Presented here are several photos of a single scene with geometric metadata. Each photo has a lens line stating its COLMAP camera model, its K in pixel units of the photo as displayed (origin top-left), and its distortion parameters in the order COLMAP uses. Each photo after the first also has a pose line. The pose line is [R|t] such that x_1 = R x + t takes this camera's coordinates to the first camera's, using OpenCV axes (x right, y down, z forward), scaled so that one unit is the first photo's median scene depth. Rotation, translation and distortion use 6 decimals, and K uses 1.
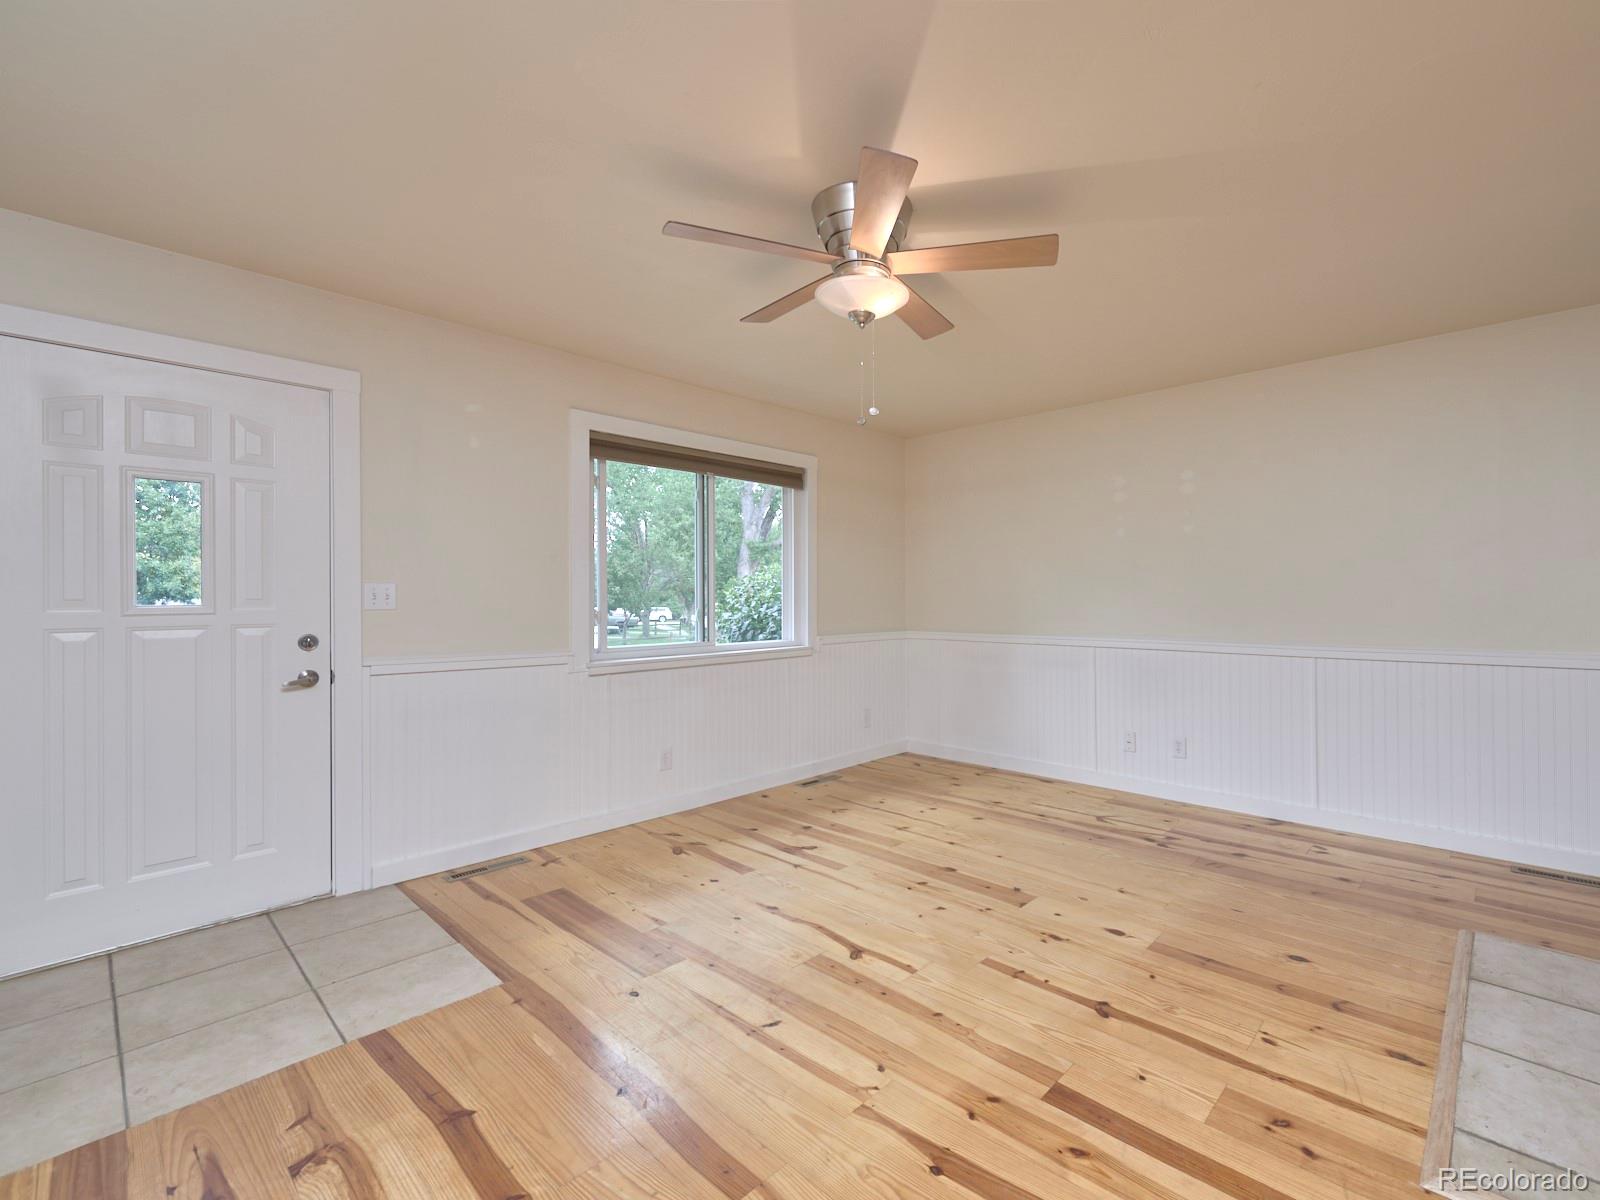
lens RADIAL K [[720.9, 0, 800.0], [0, 720.9, 600.0], [0, 0, 1]] dist [0.000155, 0.000218]
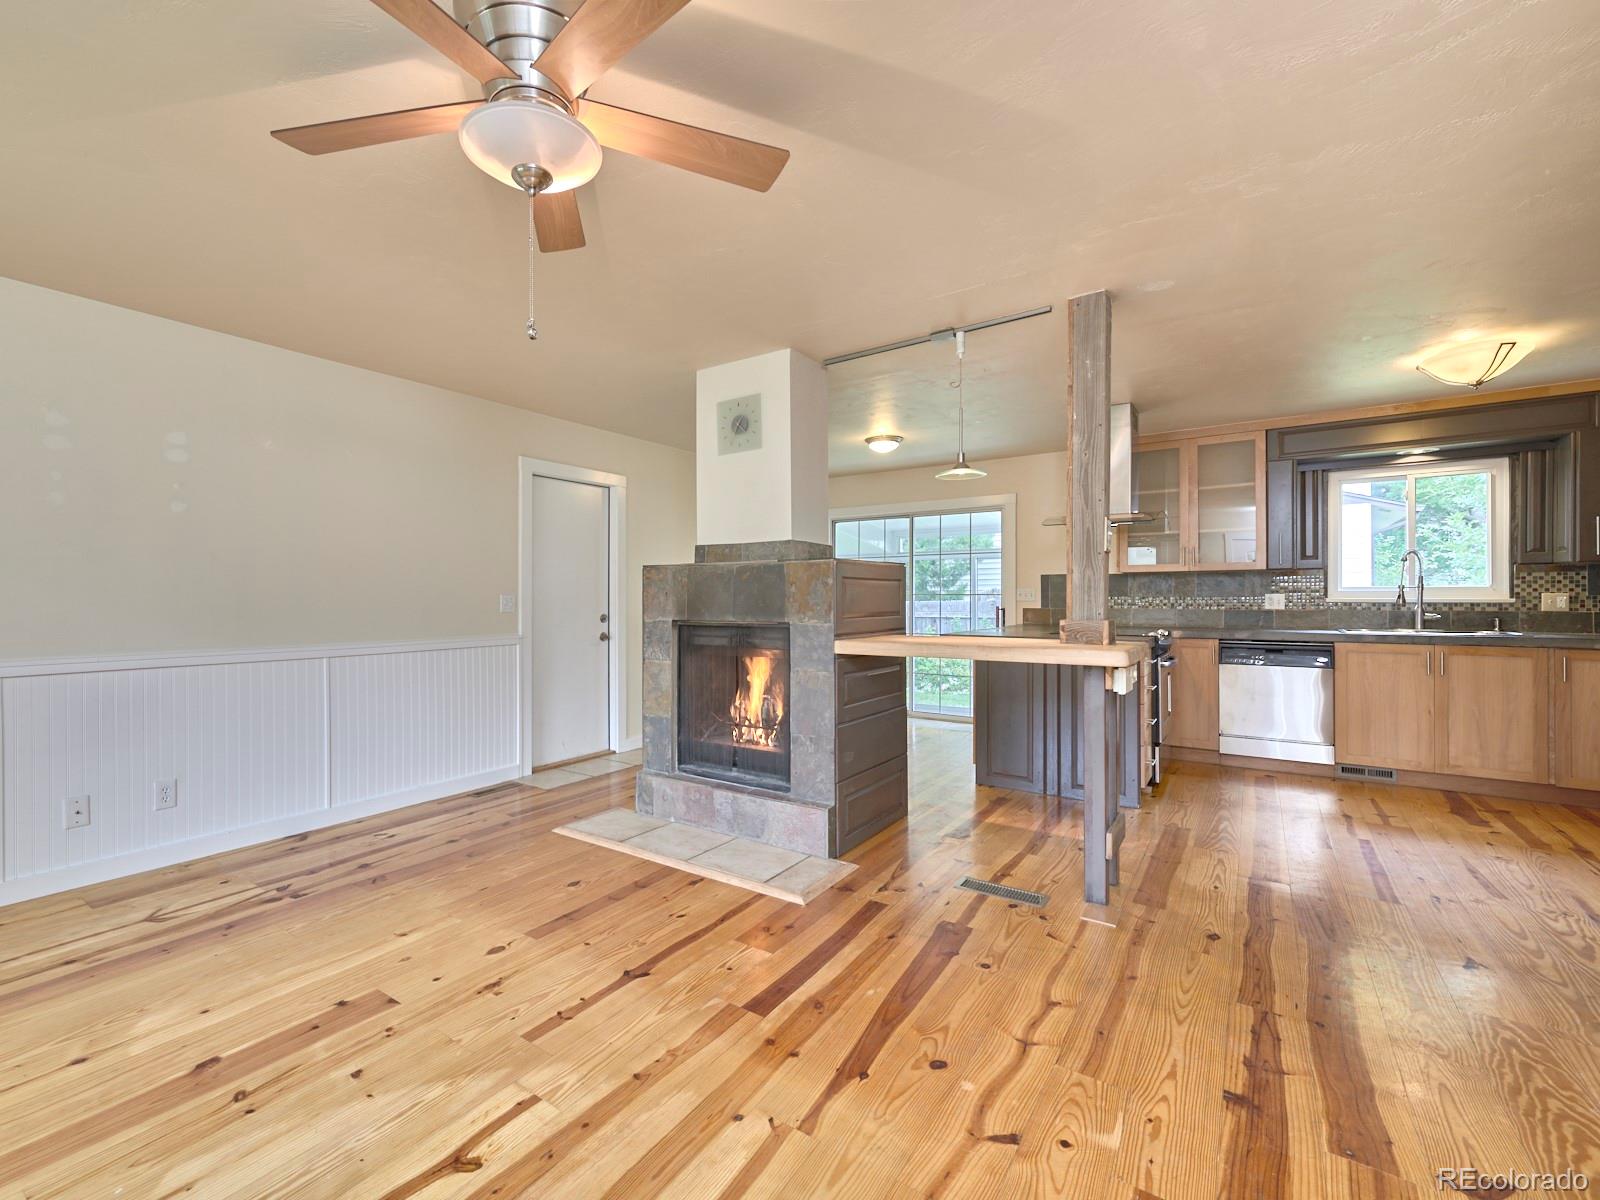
lens RADIAL K [[720.9, 0, 800.0], [0, 720.9, 600.0], [0, 0, 1]] dist [0.000155, 0.000218]
pose [[-0.220859, 0.001298, 0.975305, -0.483269], [0.004137, 0.999991, -0.000394, 0.004313], [-0.975297, 0.003948, -0.220862, 0.695148]]
